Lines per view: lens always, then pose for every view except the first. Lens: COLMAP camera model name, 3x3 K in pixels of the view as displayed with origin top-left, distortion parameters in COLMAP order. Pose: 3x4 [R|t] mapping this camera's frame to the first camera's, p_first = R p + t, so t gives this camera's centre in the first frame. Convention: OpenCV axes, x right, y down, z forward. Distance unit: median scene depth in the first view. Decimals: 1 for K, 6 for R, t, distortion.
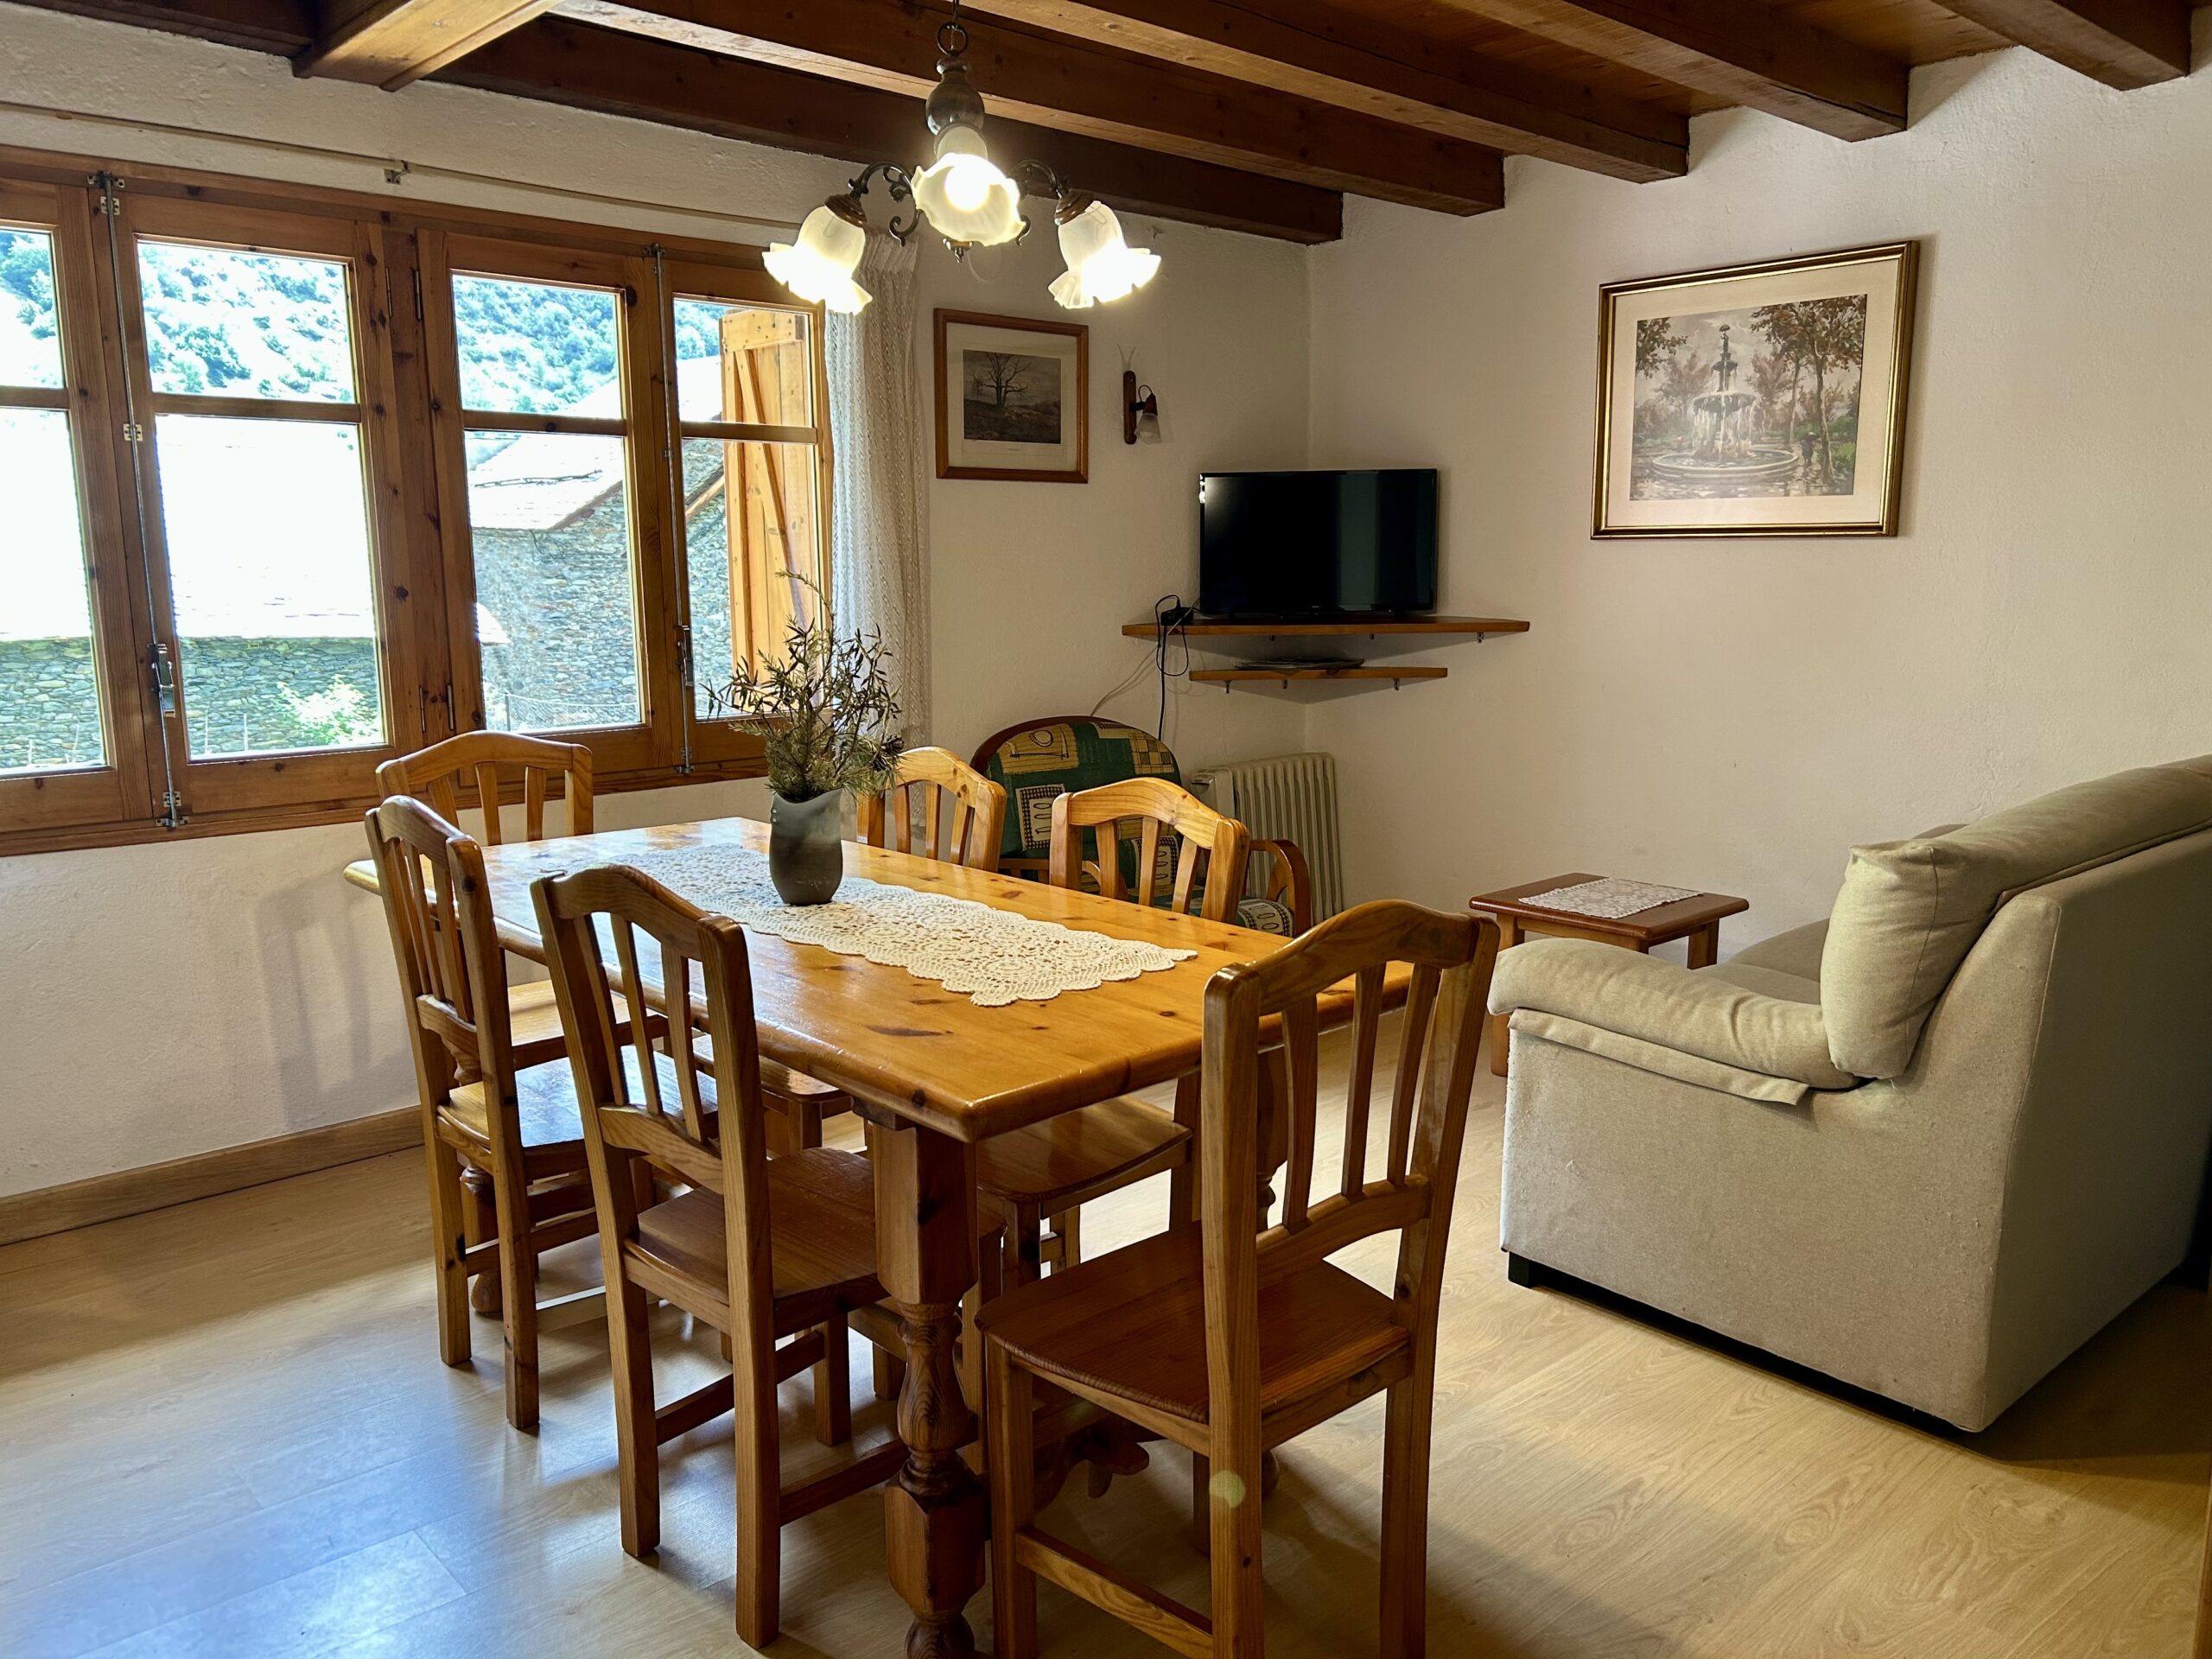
lens RADIAL K [[1661.3, 0, 1095.3], [0, 1661.3, 845.9], [0, 0, 1]] dist [0.059618, -0.057385]
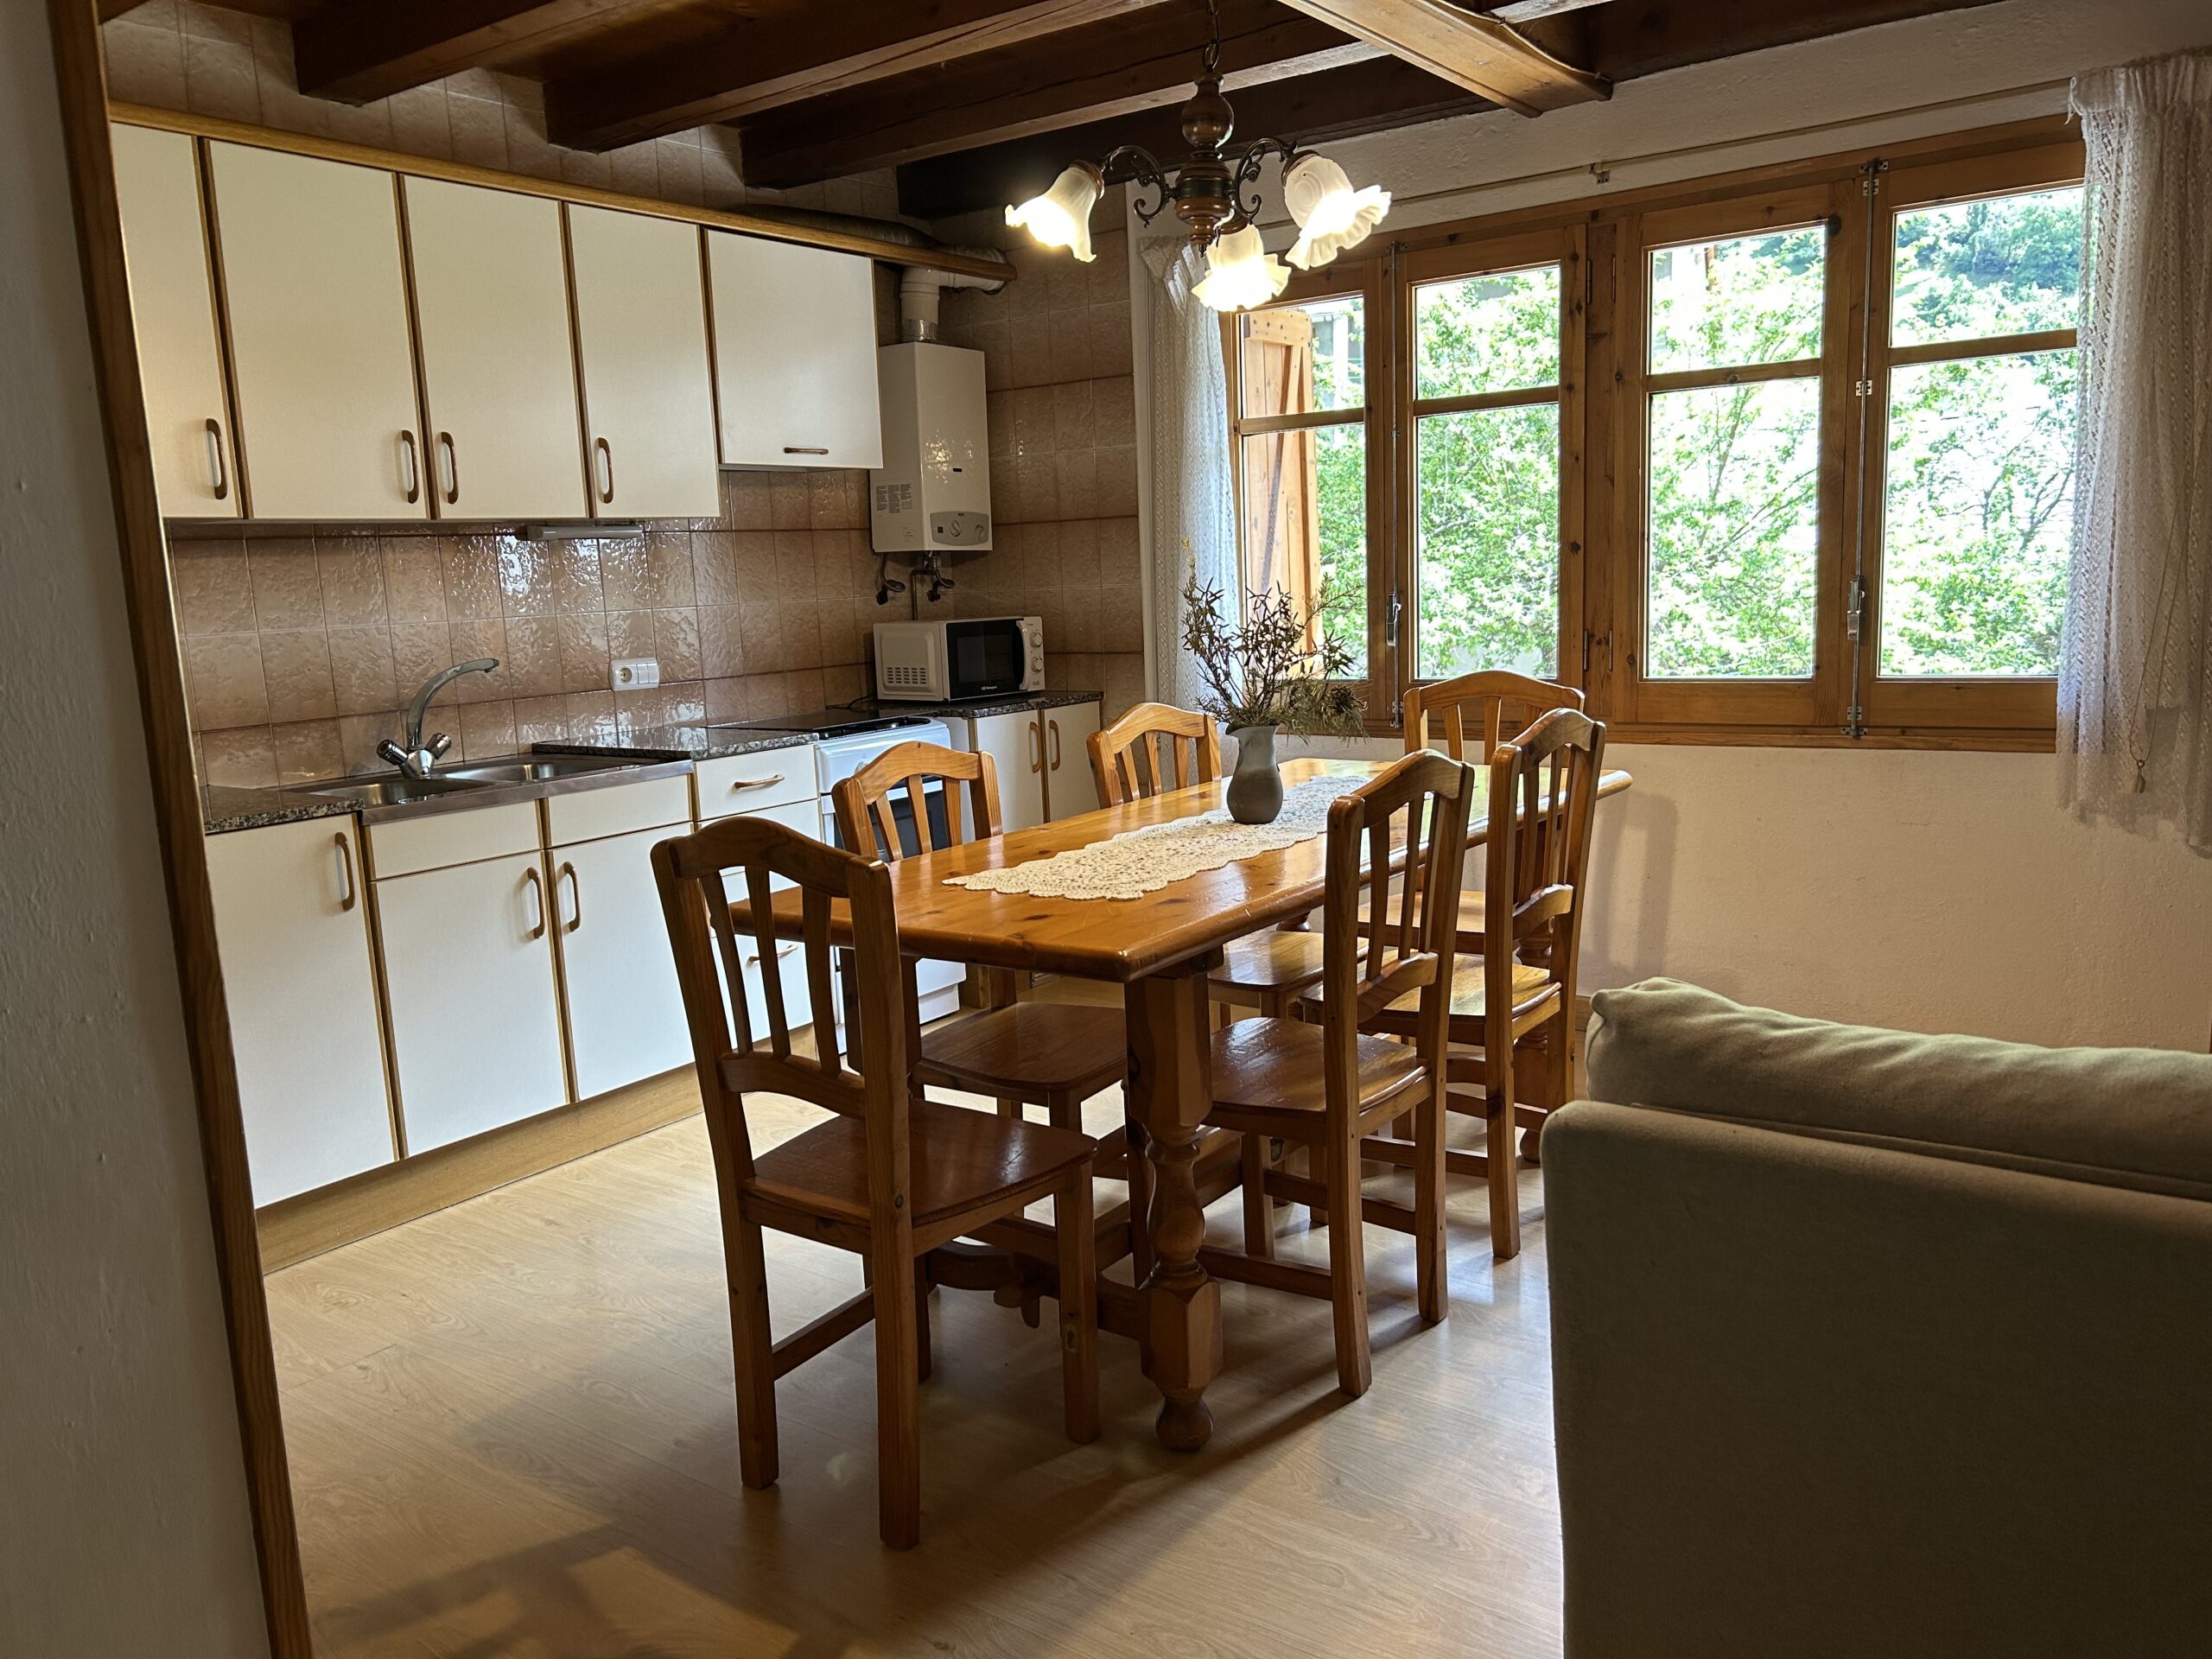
lens RADIAL K [[1661.3, 0, 1095.3], [0, 1661.3, 845.9], [0, 0, 1]] dist [0.059618, -0.057385]
pose [[0.235386, 0.163752, -0.958008, 0.524549], [-0.118752, 0.983164, 0.138874, -0.057531], [0.964620, 0.081077, 0.250869, 0.339001]]
